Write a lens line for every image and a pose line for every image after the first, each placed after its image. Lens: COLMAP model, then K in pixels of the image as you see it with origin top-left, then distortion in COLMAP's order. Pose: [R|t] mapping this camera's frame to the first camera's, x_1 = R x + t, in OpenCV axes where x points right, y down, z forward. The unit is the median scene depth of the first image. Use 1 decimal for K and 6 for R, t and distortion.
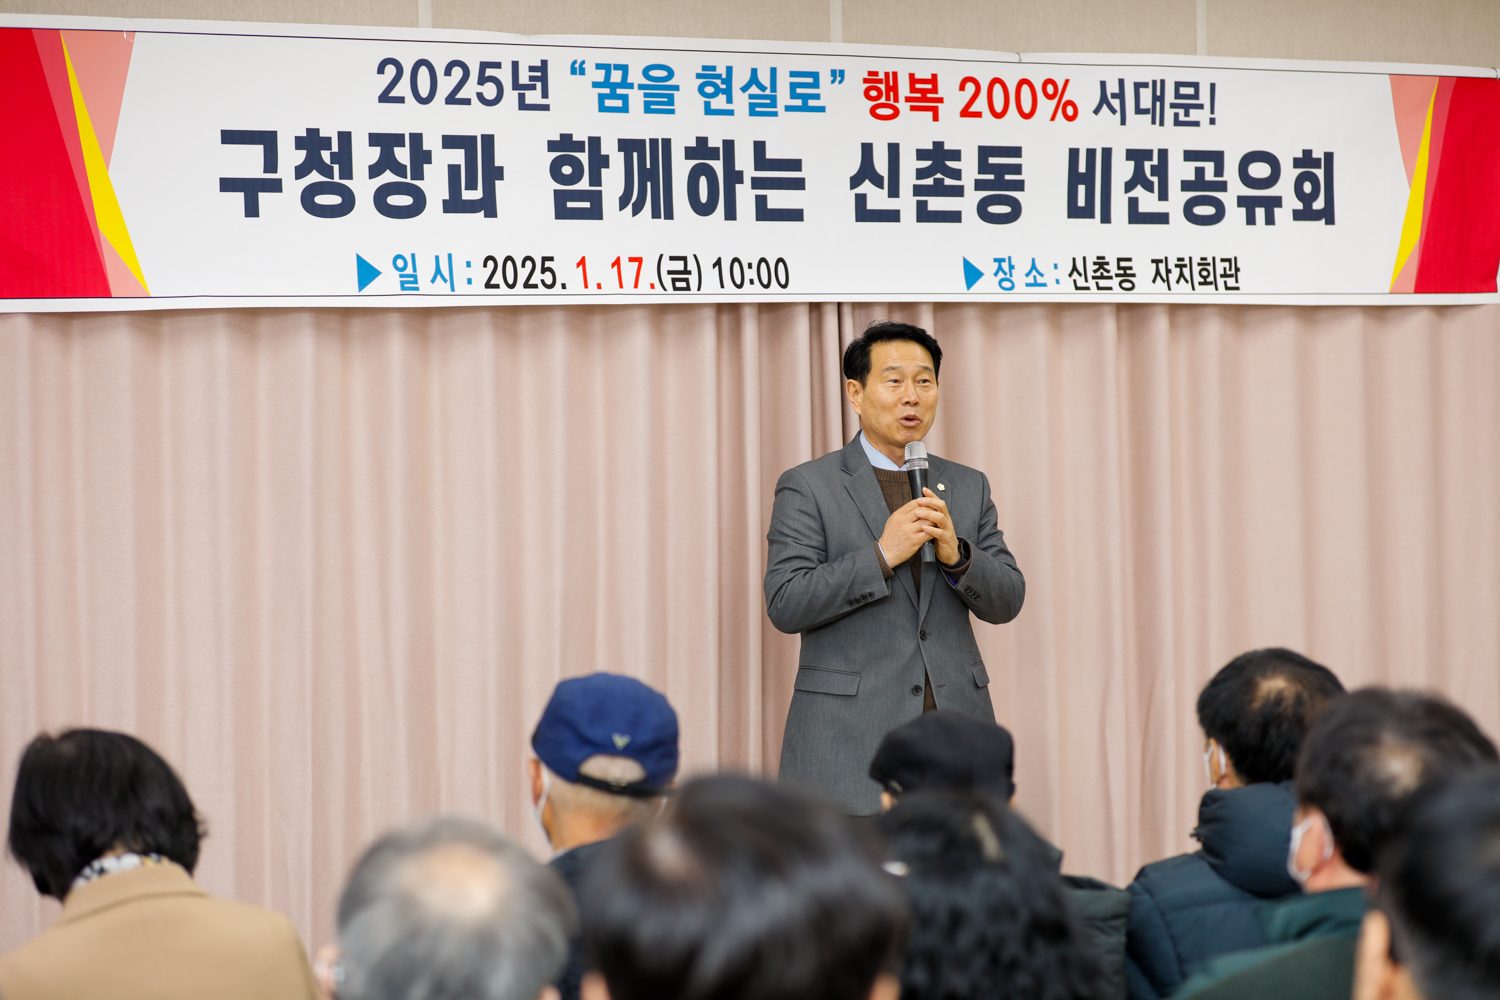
lens RADIAL K [[3024.7, 0, 715.3], [0, 3024.7, 541.1], [0, 0, 1]] dist [-0.007263, 0.000000]
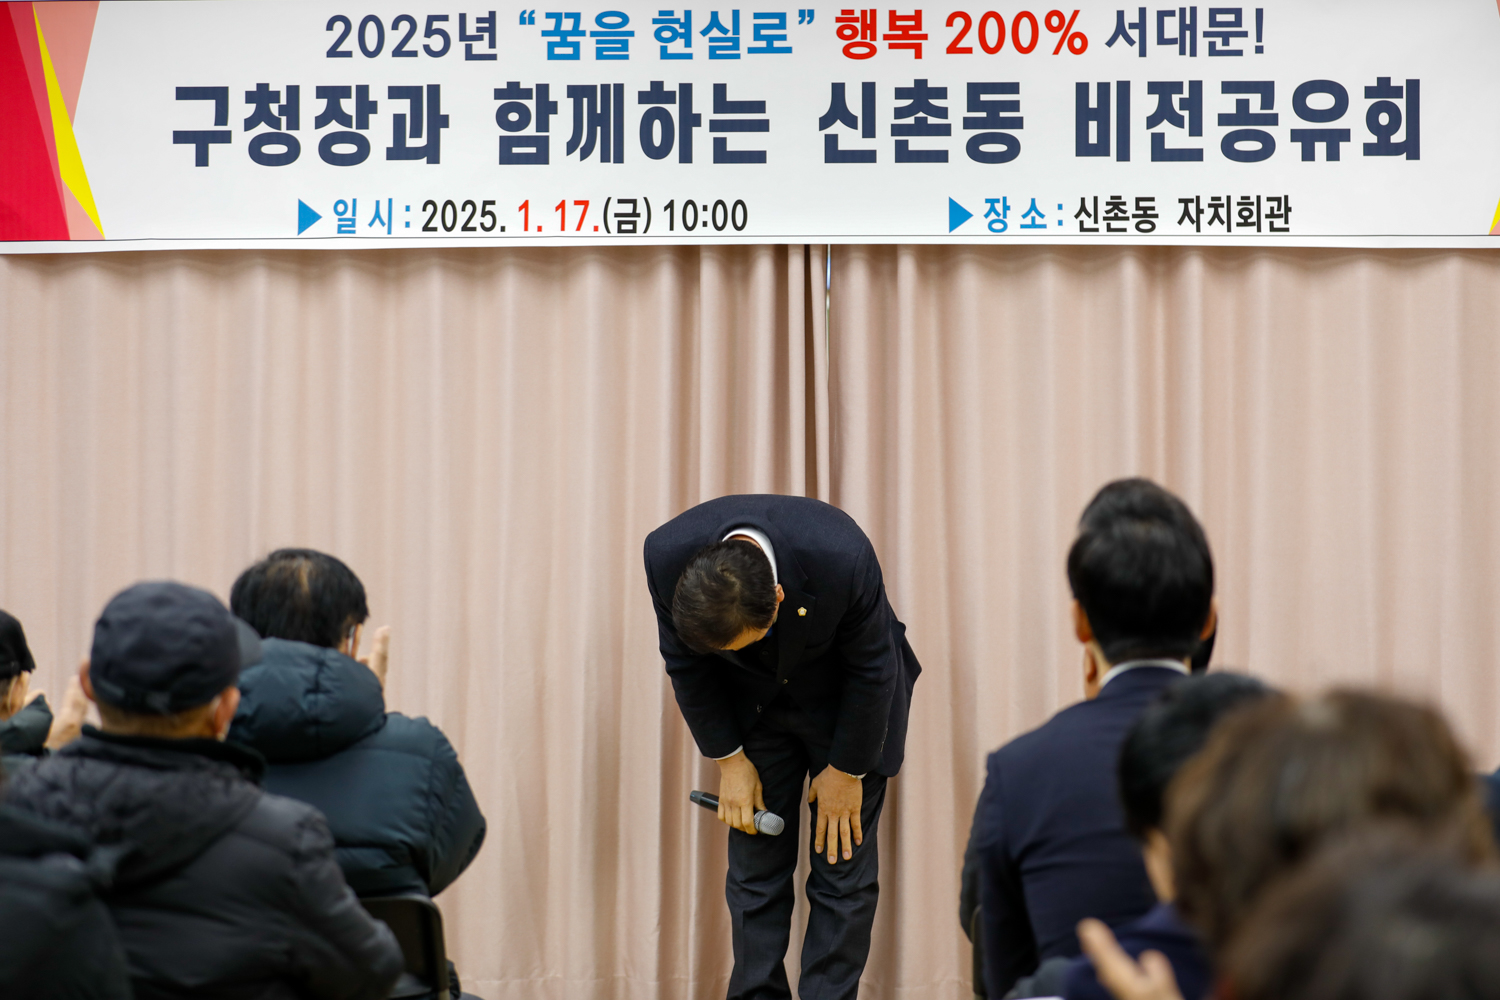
lens RADIAL K [[3510.6, 0, 718.7], [0, 3510.6, 530.2], [0, 0, 1]] dist [-0.034599, 0.000000]
pose [[0.891921, 0.032914, -0.450992, 0.544700], [-0.035820, 0.999356, 0.002094, 0.013227], [0.450770, 0.014287, 0.892526, -0.036093]]
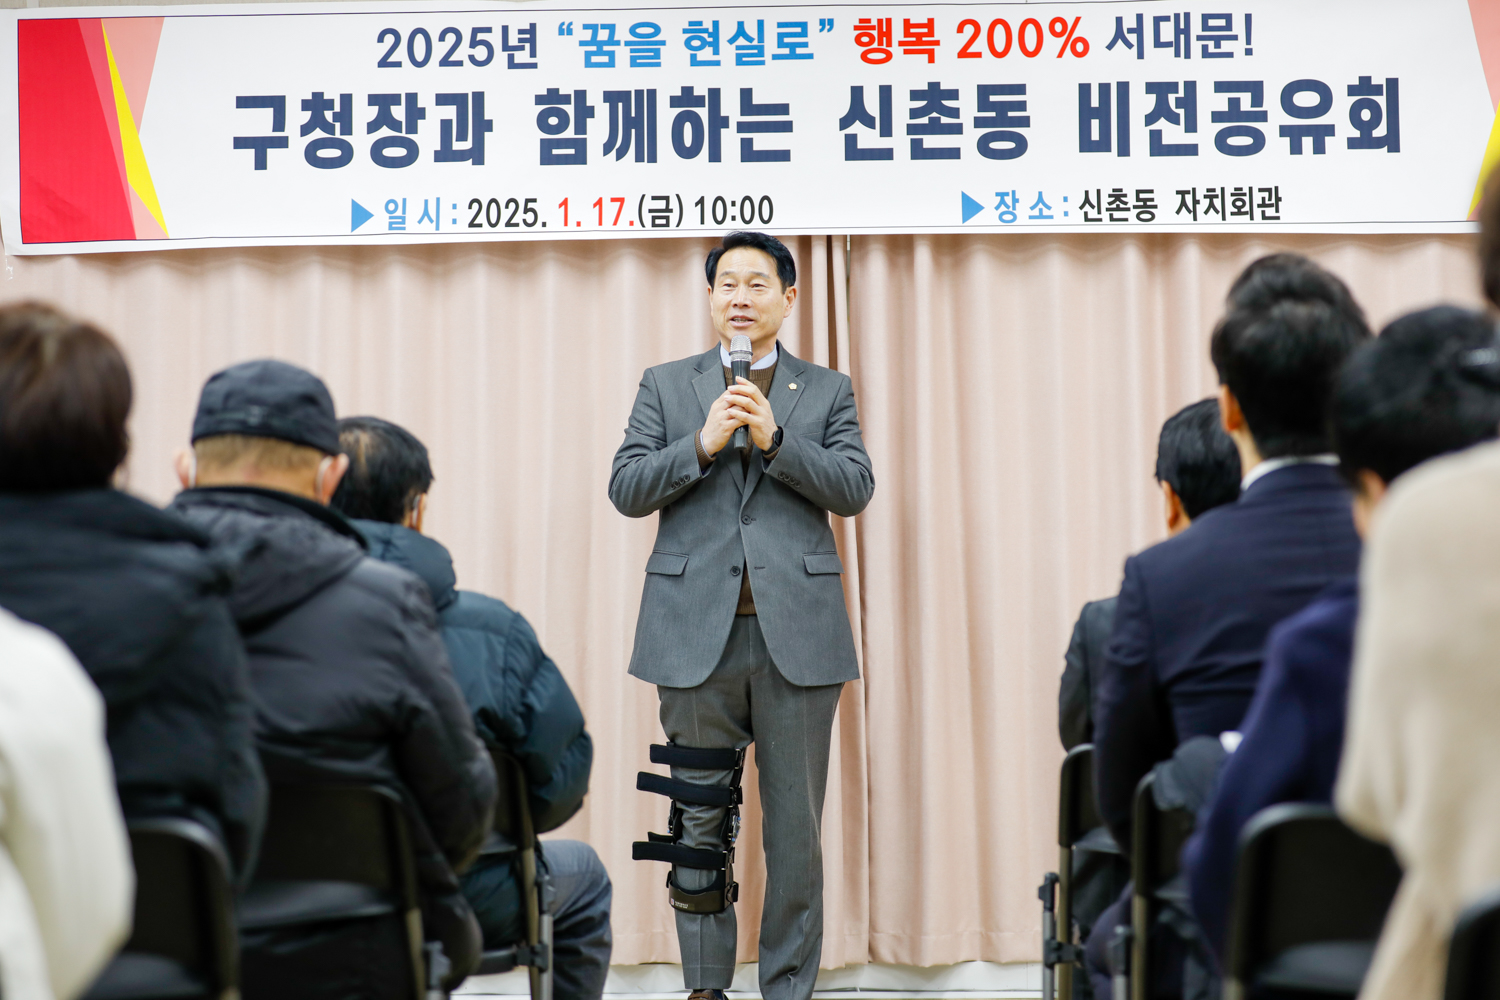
lens RADIAL K [[3024.7, 0, 738.1], [0, 3024.7, 487.2], [0, 0, 1]] dist [-0.007263, 0.000000]
pose [[0.900065, -0.005024, -0.435727, 0.479987], [-0.025719, 0.997578, -0.064630, 0.078541], [0.434996, 0.069377, 0.897756, 0.044999]]
